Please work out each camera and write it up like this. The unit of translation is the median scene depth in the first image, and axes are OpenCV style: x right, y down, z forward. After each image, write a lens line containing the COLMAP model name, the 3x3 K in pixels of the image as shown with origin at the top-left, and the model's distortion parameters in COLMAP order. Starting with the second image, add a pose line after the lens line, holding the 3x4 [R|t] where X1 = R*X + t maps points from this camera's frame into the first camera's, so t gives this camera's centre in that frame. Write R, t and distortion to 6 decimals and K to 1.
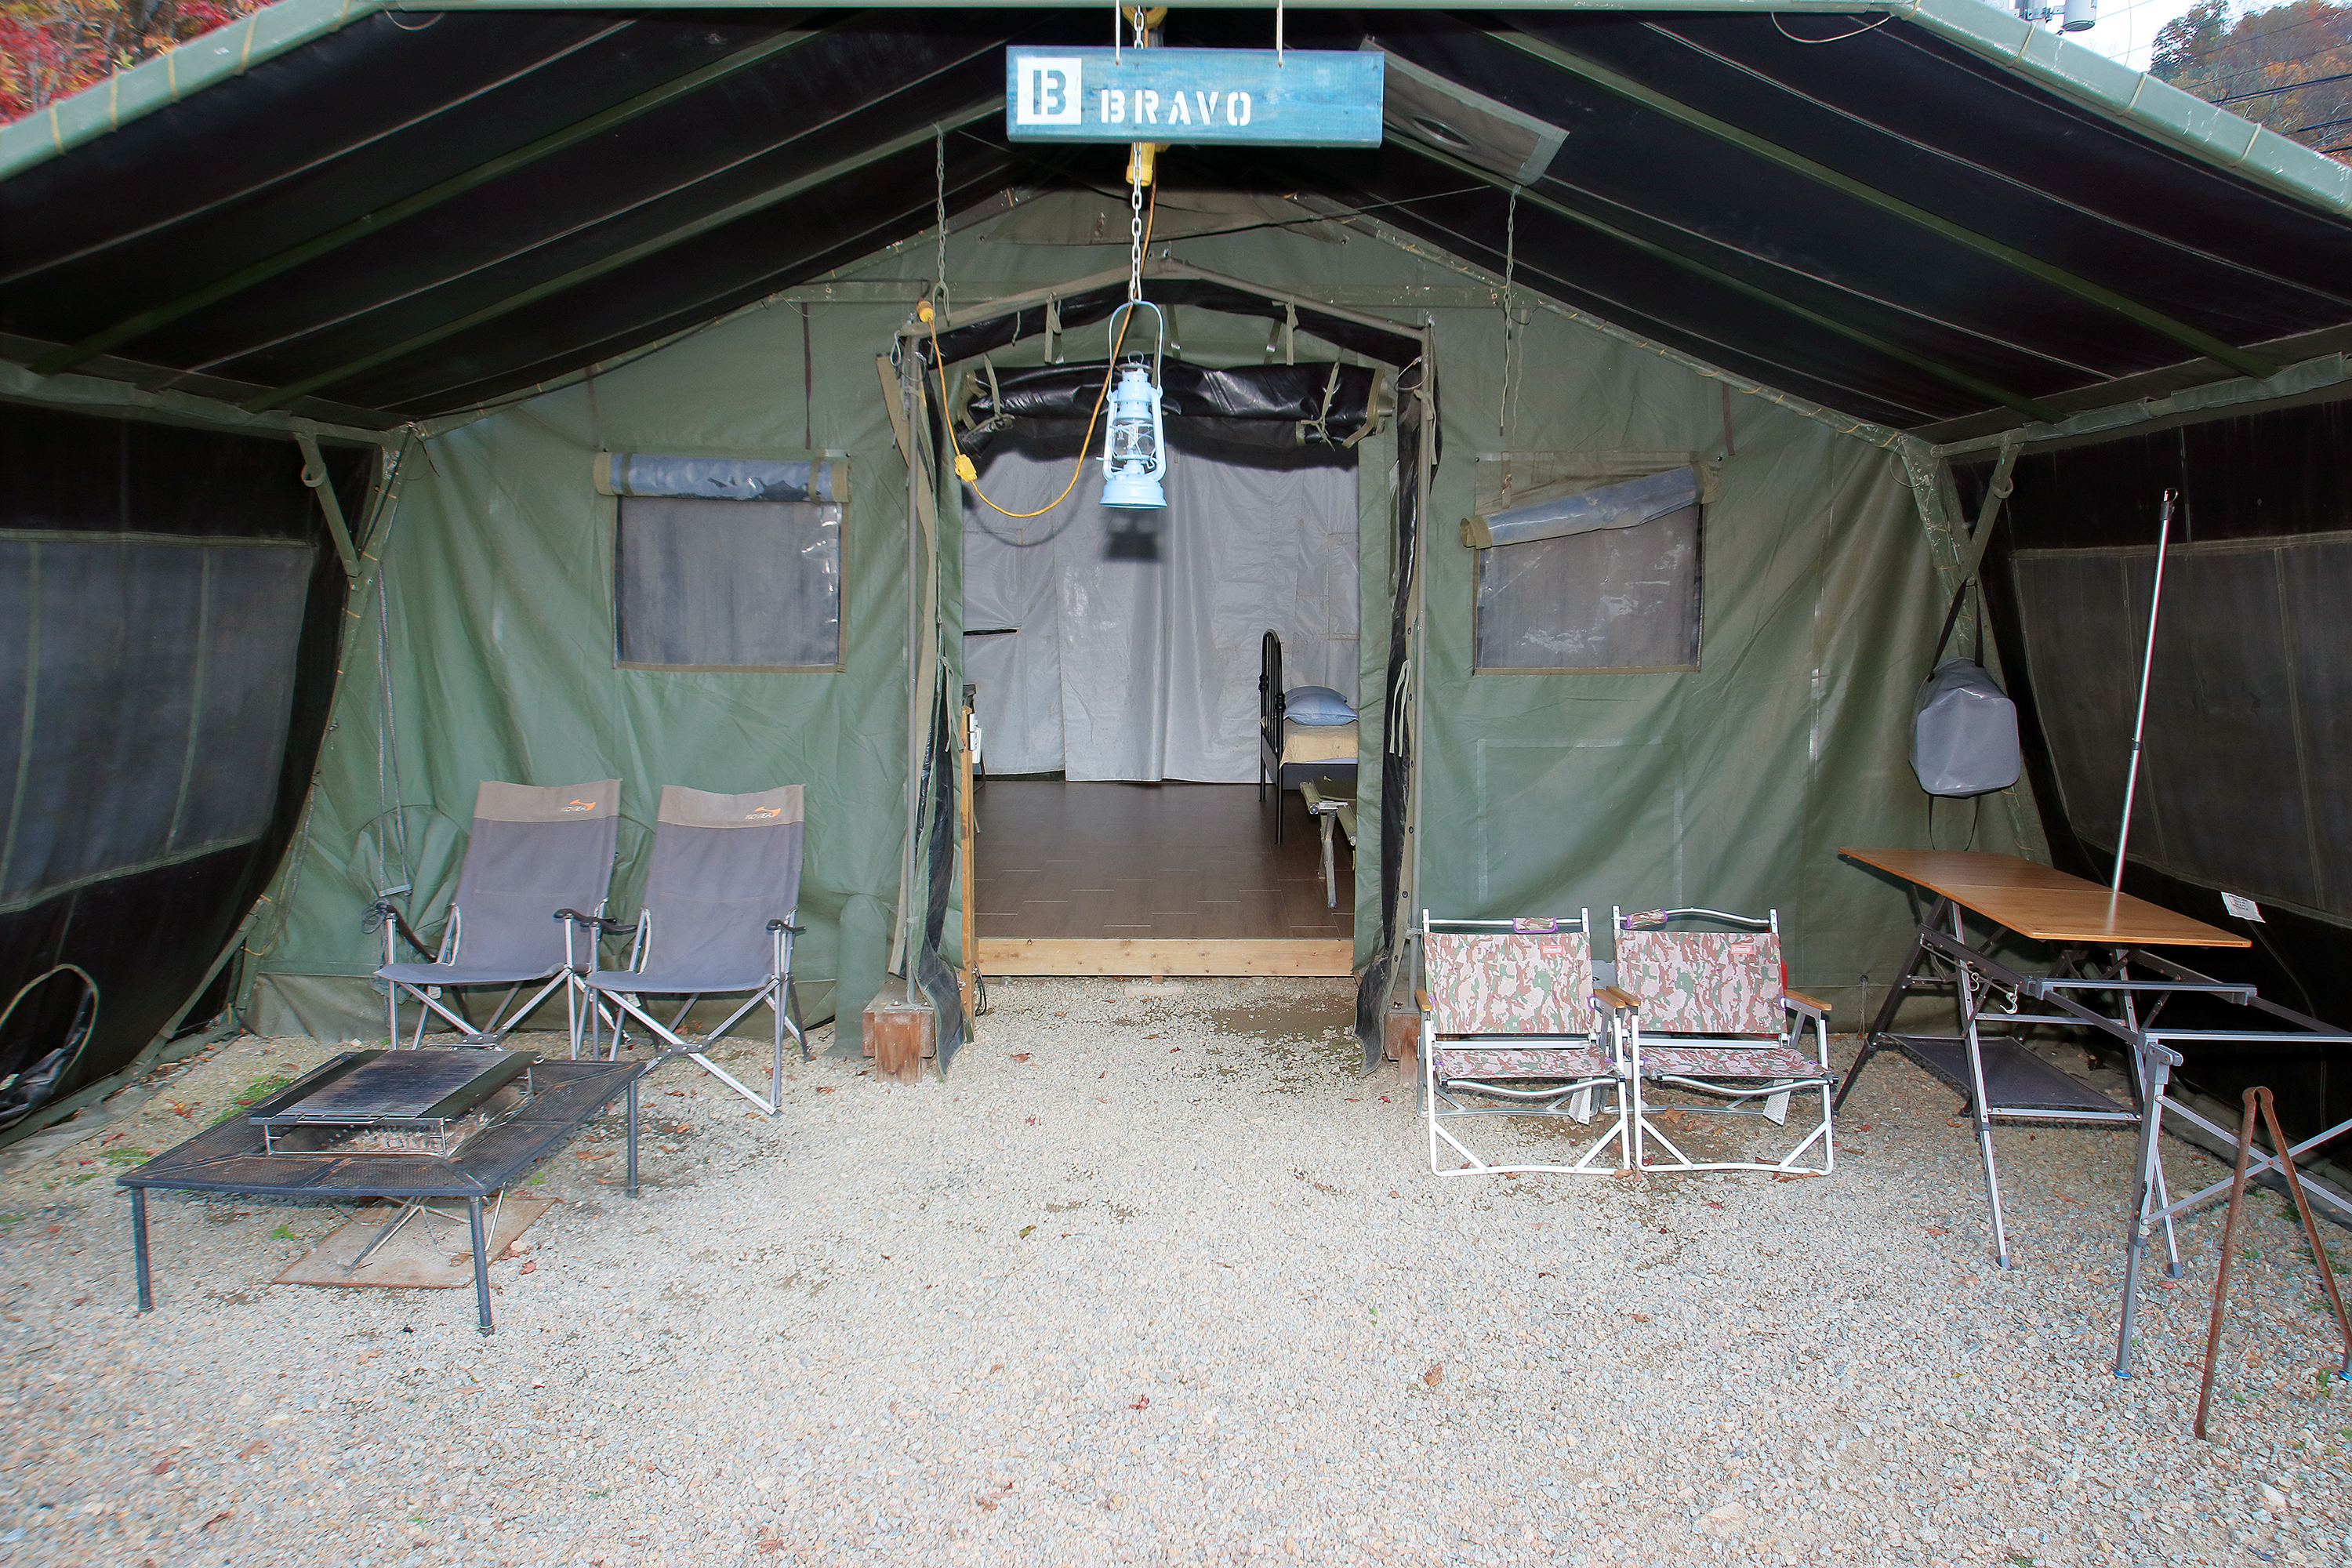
lens RADIAL K [[1466.8, 0, 1176.0], [0, 1466.8, 784.0], [0, 0, 1]] dist [-0.021262, 0.003377]
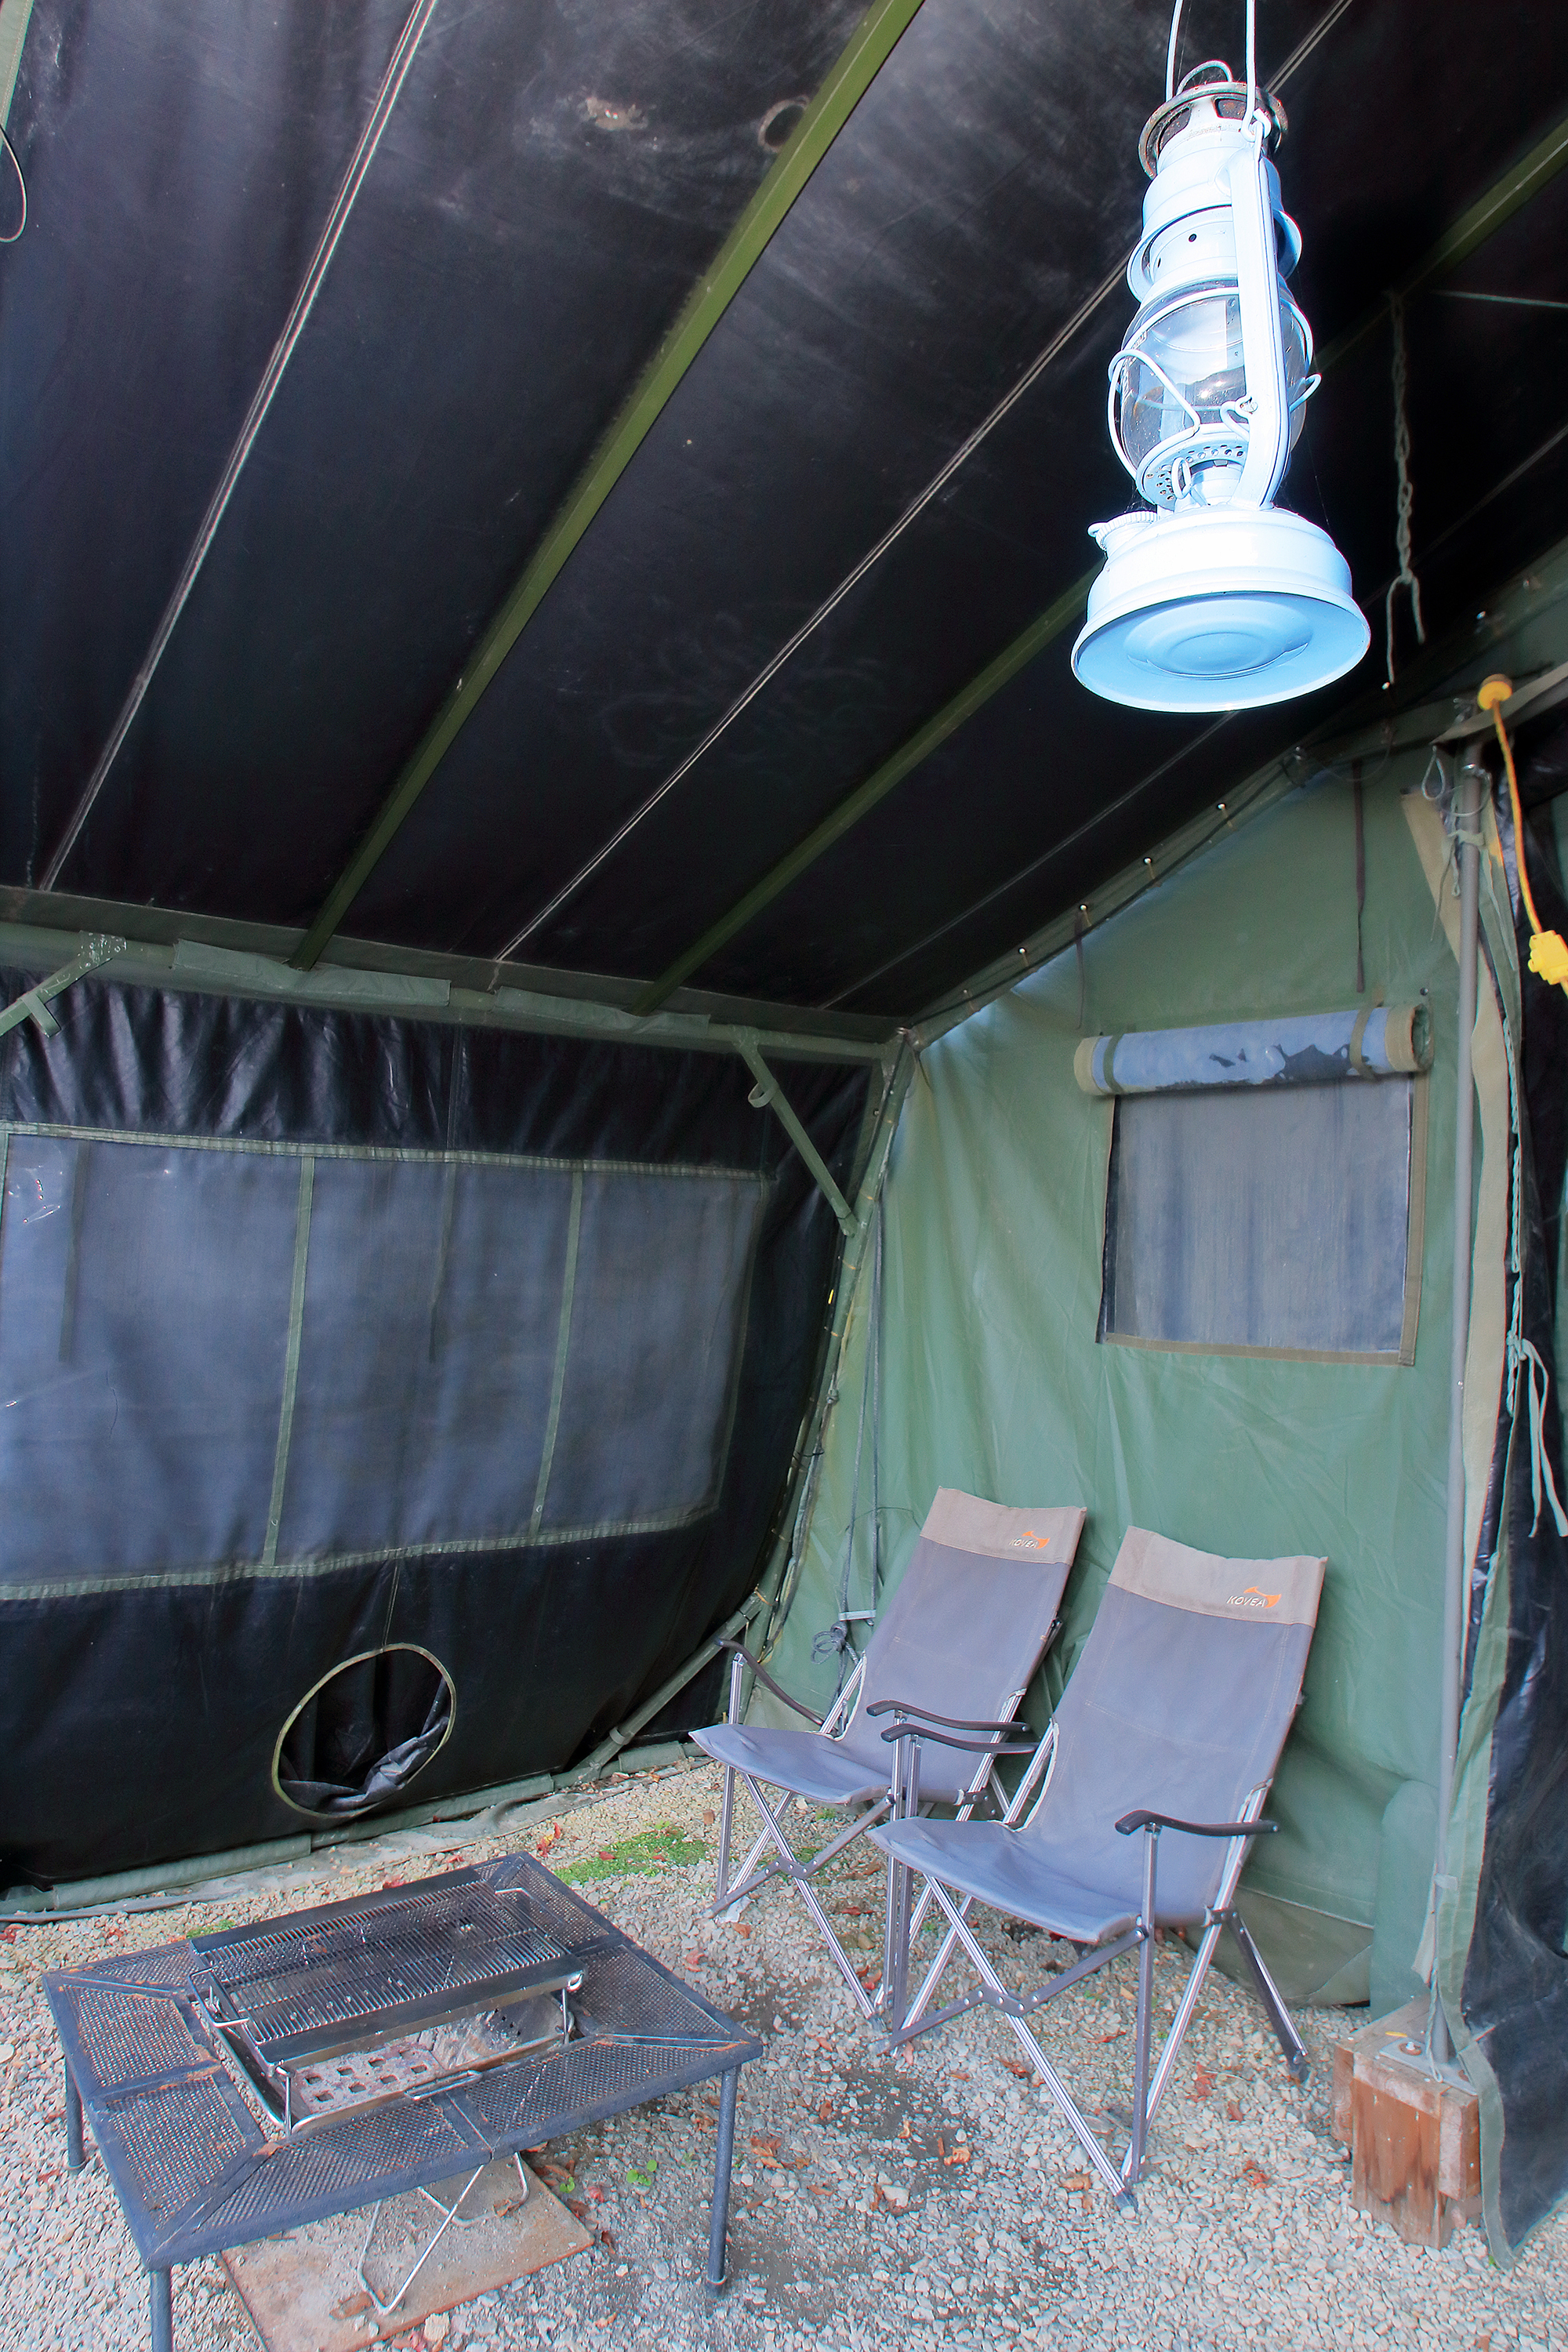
lens RADIAL K [[1466.8, 0, 784.0], [0, 1466.8, 1176.0], [0, 0, 1]] dist [-0.021262, 0.003377]
pose [[0.630388, -0.047846, -0.774804, 0.062897], [-0.111074, 0.982269, -0.151028, -0.036809], [0.768292, 0.181267, 0.613897, 0.464024]]
